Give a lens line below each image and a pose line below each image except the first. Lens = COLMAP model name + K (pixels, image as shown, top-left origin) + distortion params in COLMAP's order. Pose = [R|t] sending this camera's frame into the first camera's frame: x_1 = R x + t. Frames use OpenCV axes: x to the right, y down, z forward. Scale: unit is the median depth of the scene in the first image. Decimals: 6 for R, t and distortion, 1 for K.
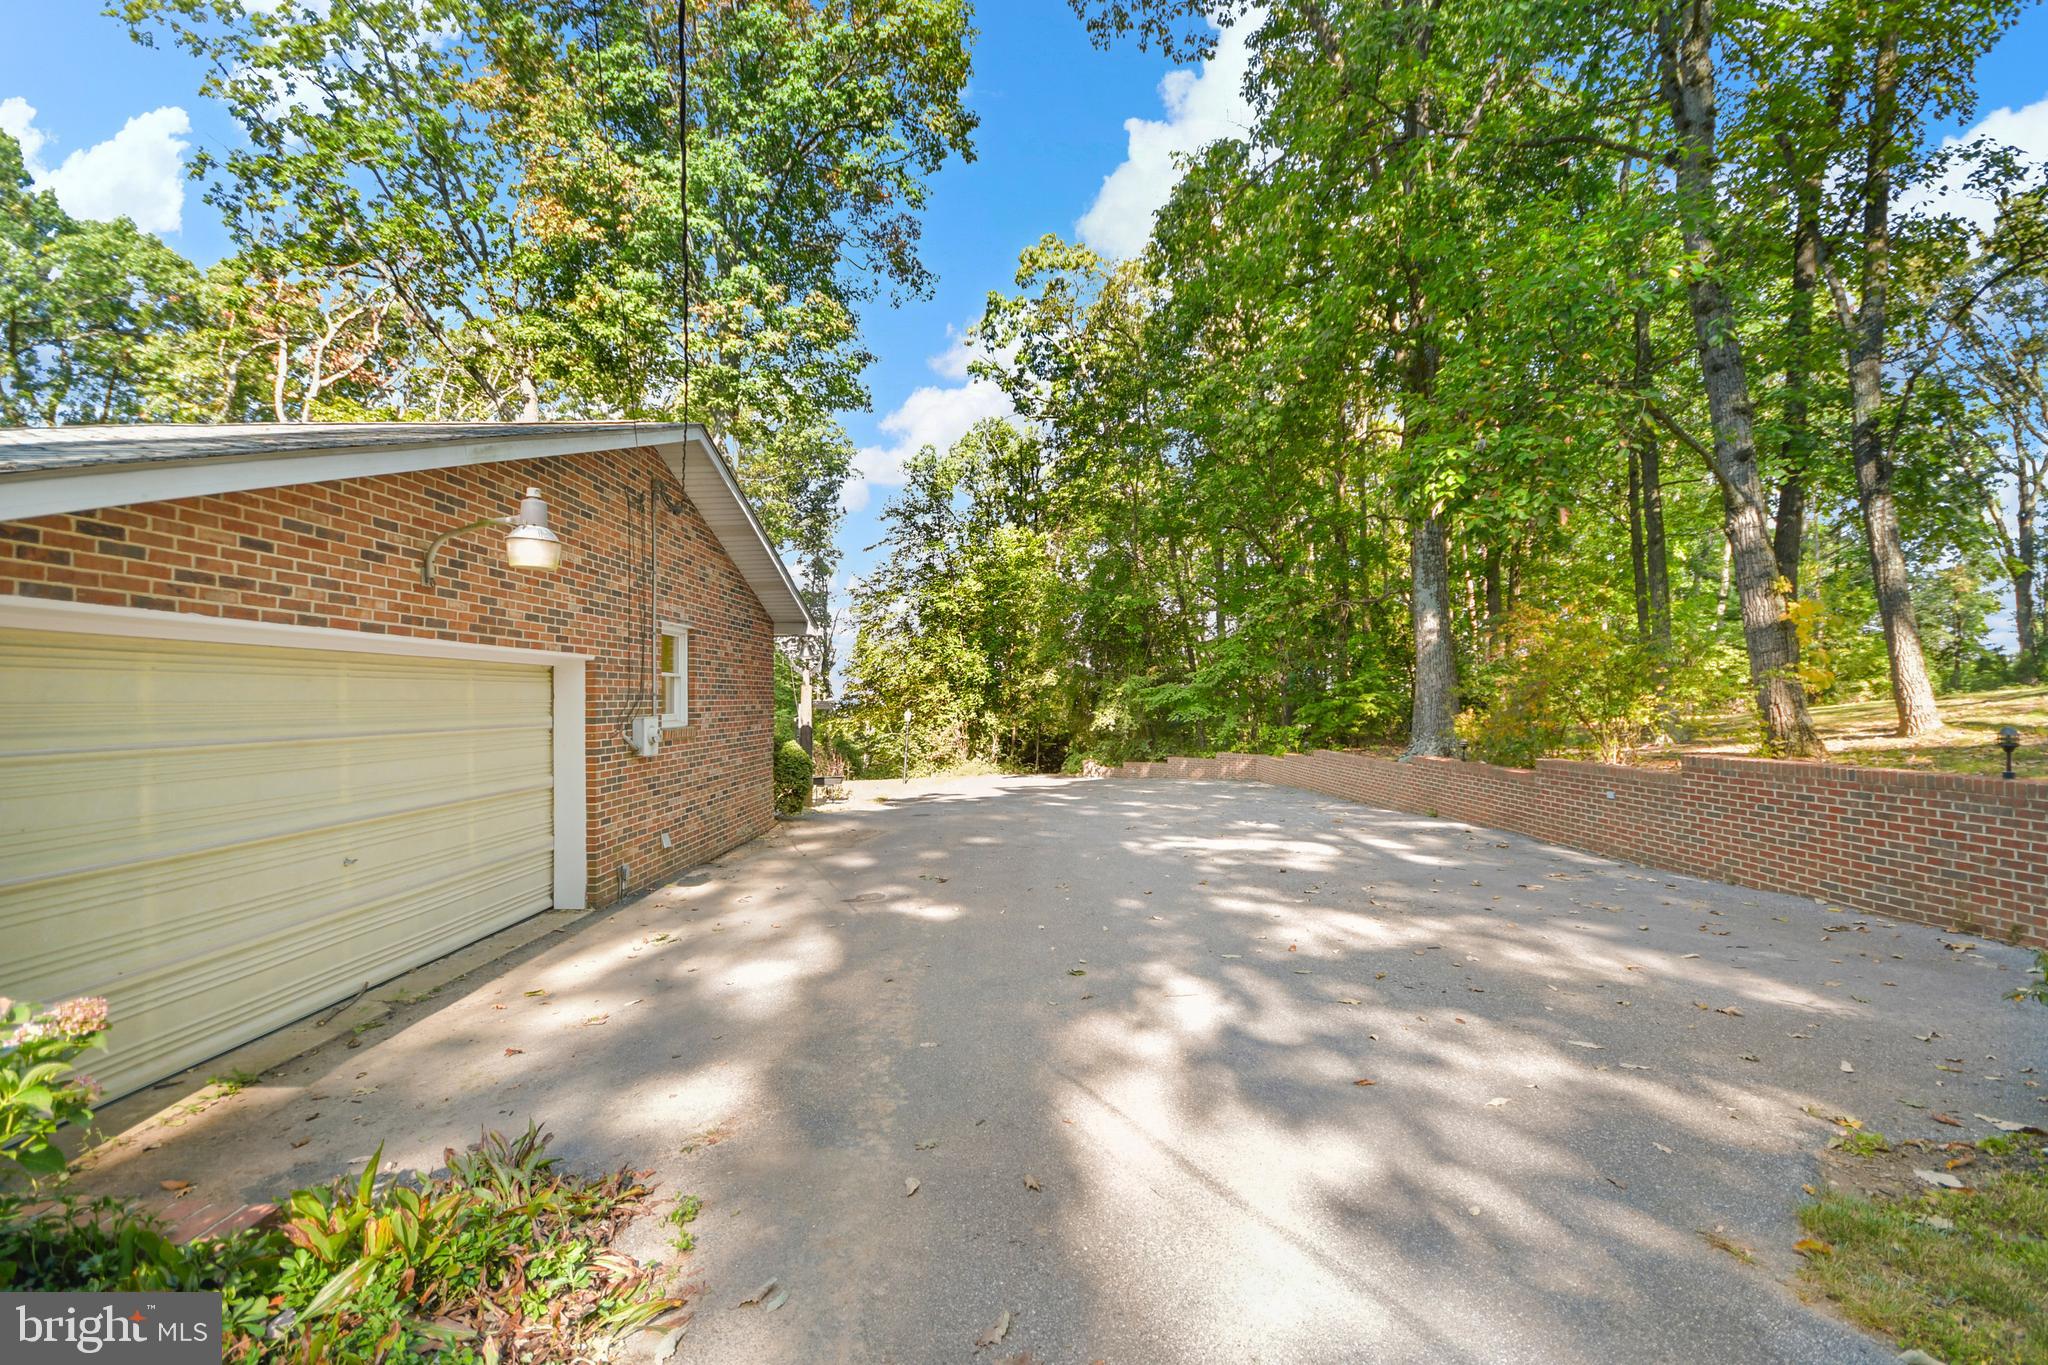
lens RADIAL K [[873.5, 0, 1053.7], [0, 873.5, 686.7], [0, 0, 1]] dist [-0.001491, -0.000129]
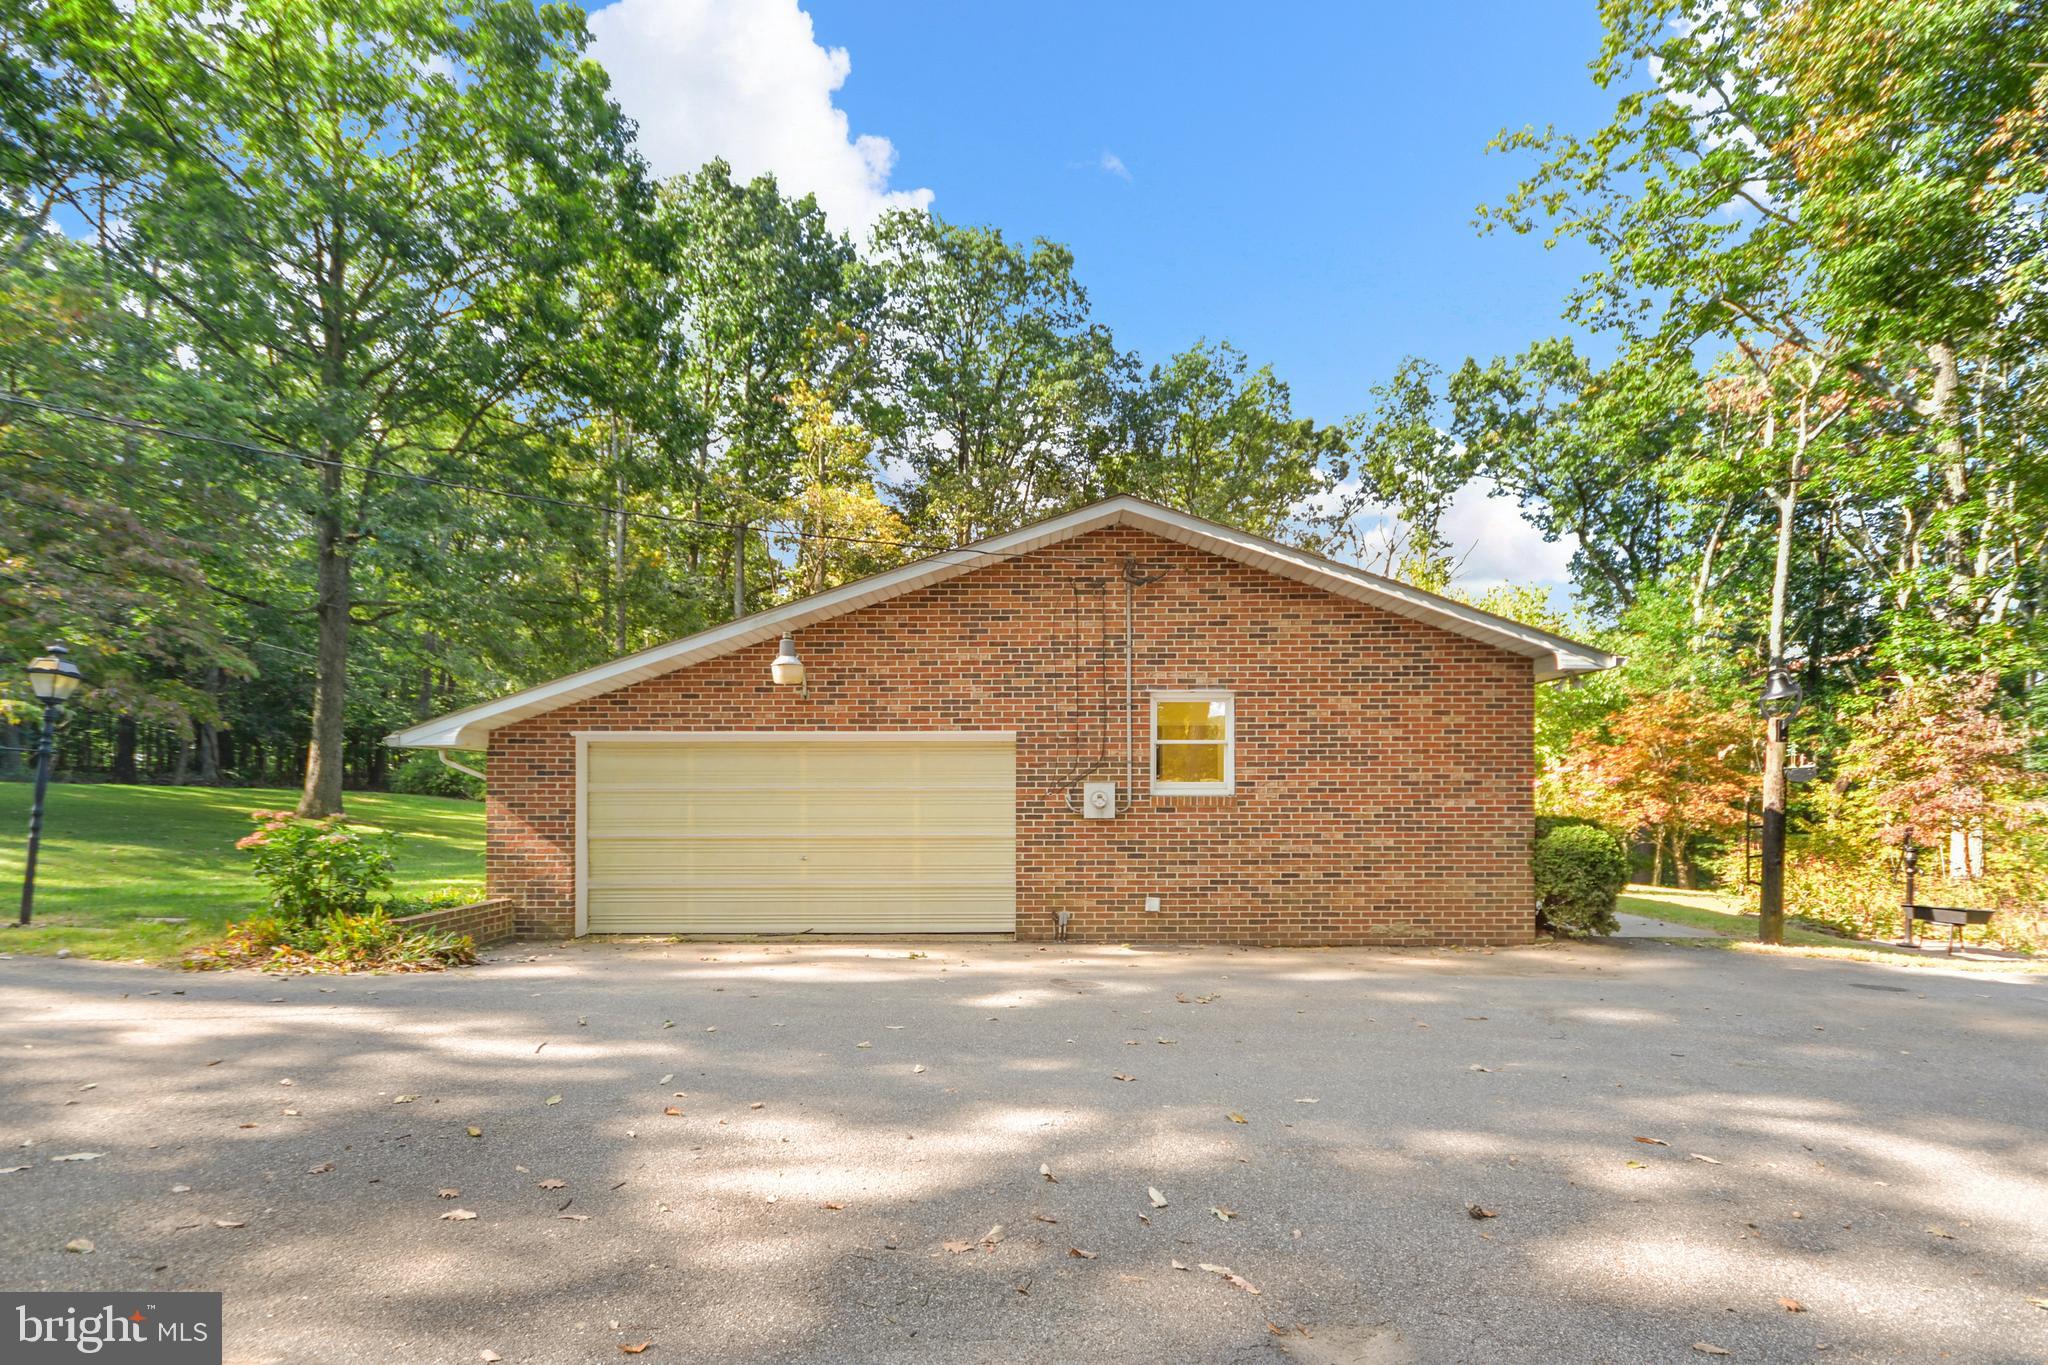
lens RADIAL K [[946.4, 0, 1022.0], [0, 946.4, 805.1], [0, 0, 1]] dist [-0.002282, -0.000611]
pose [[-0.004903, 0.007245, -0.999962, 1.139425], [0.017402, 0.999823, 0.007159, 0.083891], [0.999837, -0.017366, -0.005029, 1.472076]]
